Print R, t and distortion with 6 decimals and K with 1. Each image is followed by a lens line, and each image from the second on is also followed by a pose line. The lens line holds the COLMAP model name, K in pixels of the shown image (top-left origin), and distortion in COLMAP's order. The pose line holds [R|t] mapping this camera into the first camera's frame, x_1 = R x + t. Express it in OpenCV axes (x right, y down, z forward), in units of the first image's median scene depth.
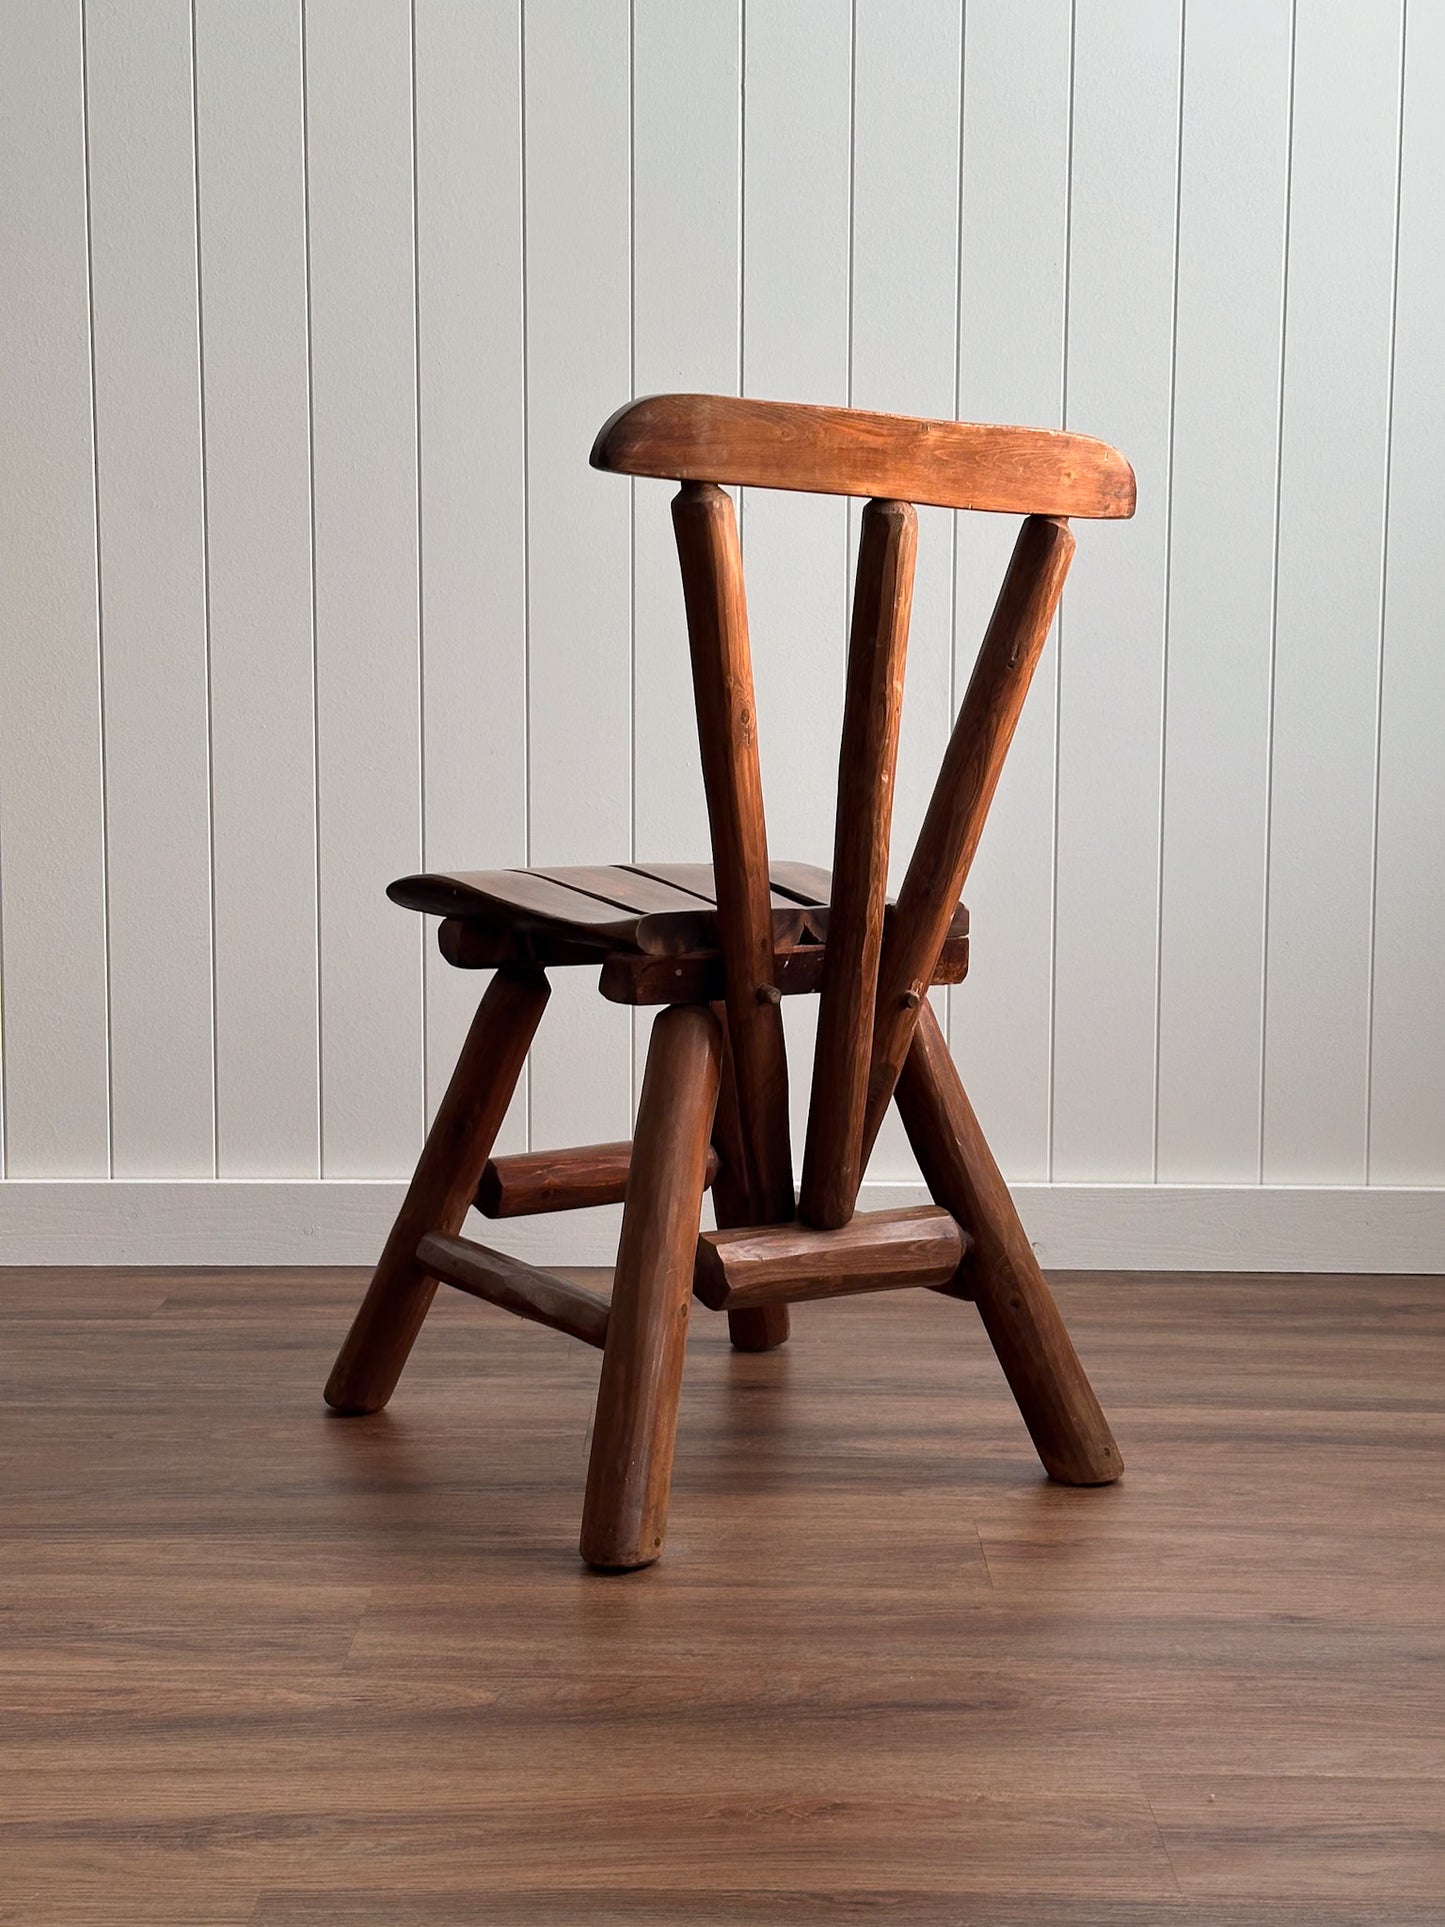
lens RADIAL K [[2649.9, 0, 722.5], [0, 2649.9, 963.5], [0, 0, 1]] dist [0.138447, -0.180651]
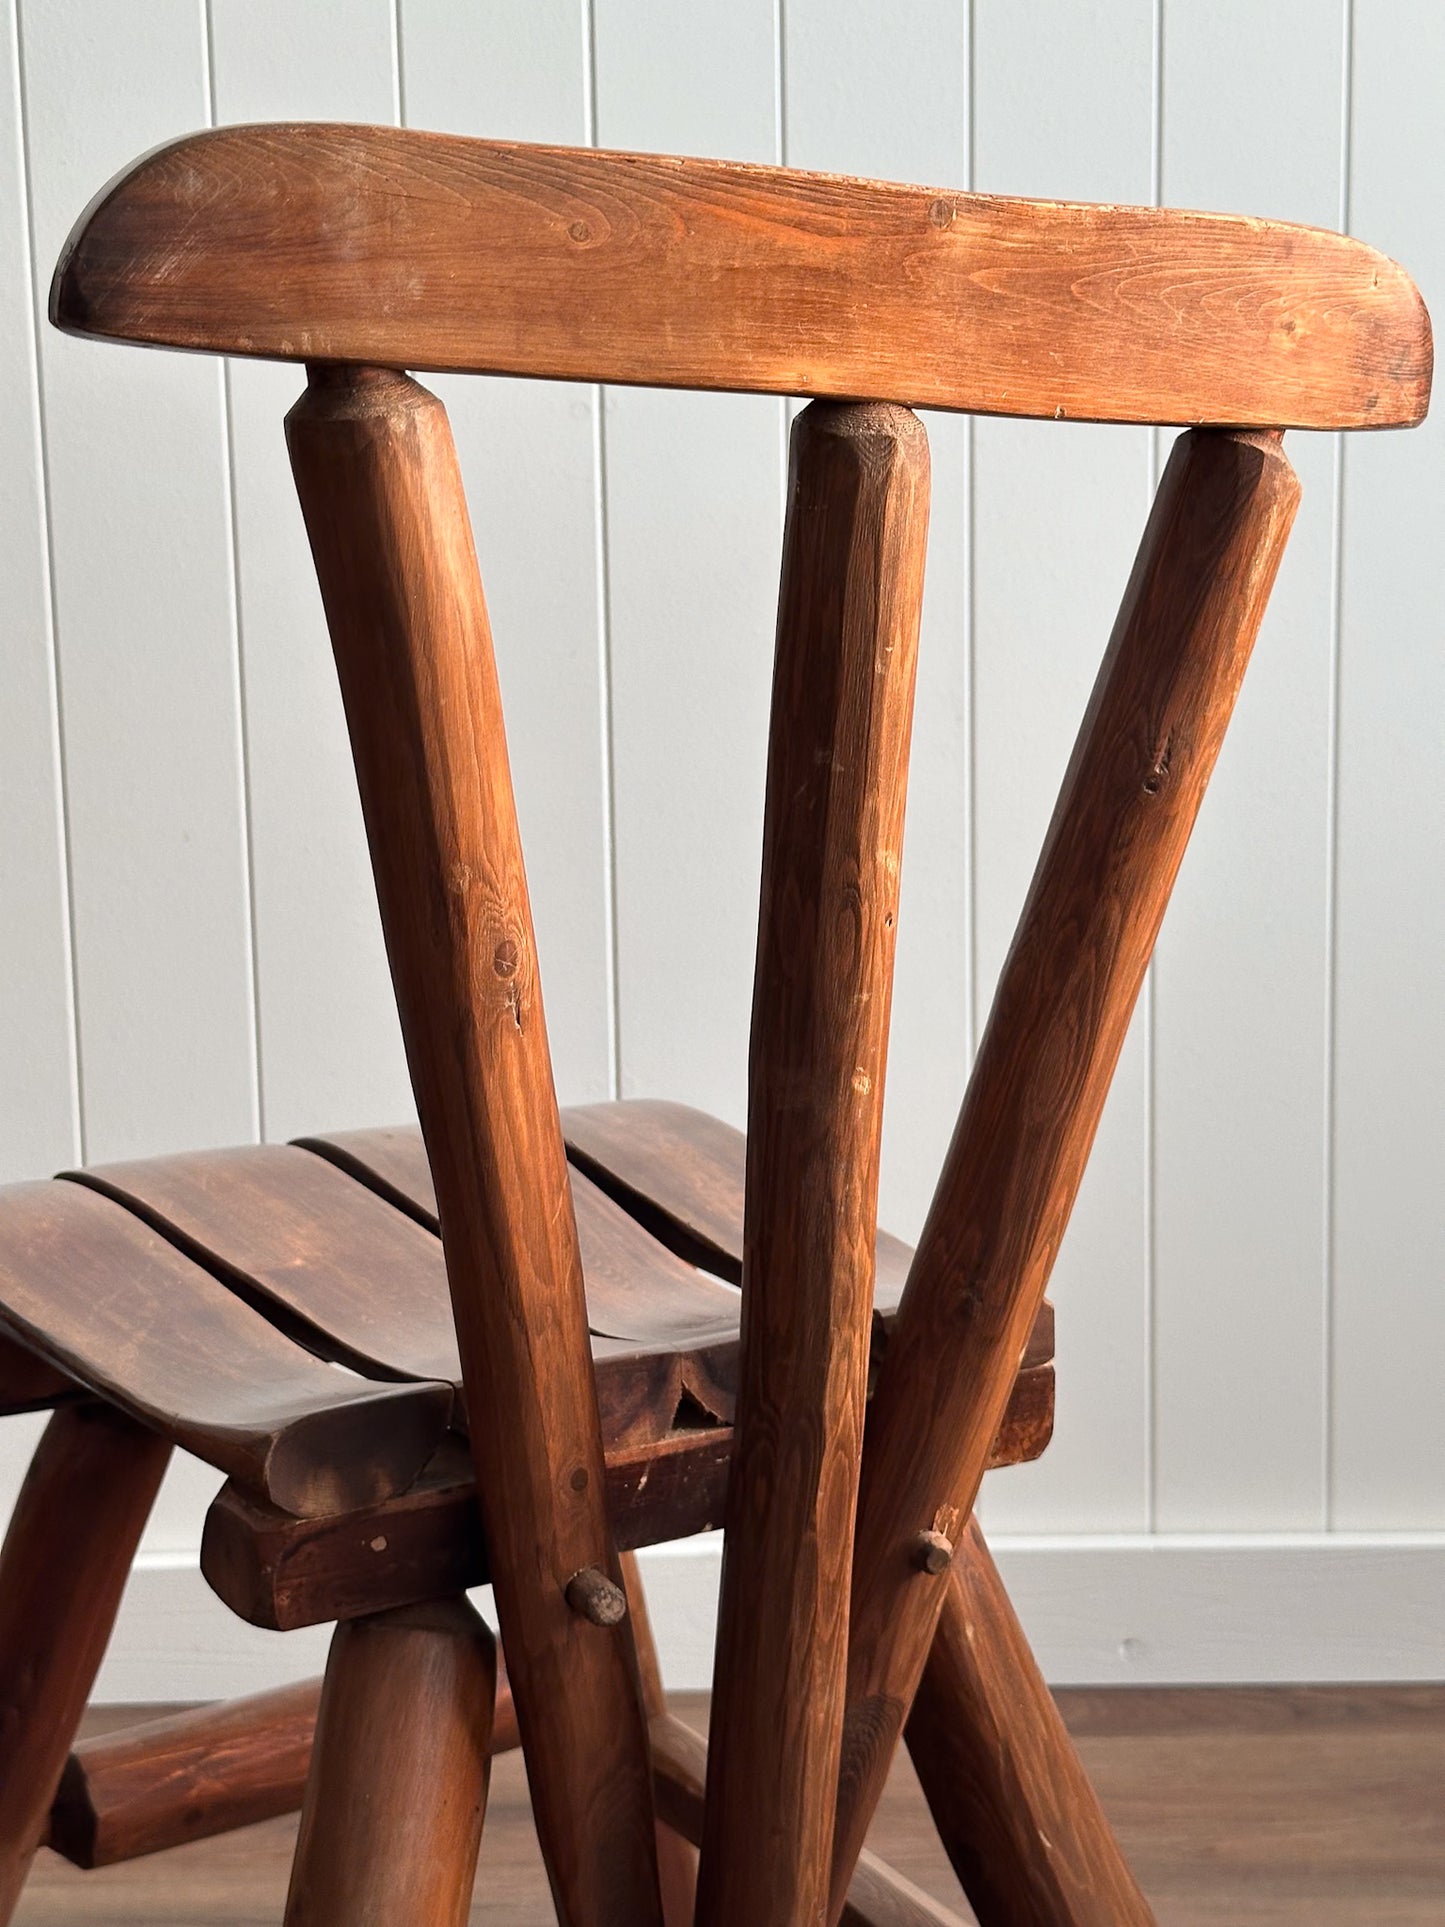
lens RADIAL K [[2649.9, 0, 722.5], [0, 2649.9, 963.5], [0, 0, 1]] dist [0.138447, -0.180651]
pose [[0.999711, -0.023064, 0.006770, 0.037254], [0.022737, 0.998730, 0.044968, -0.106841], [-0.007798, -0.044801, 0.998965, 0.589204]]
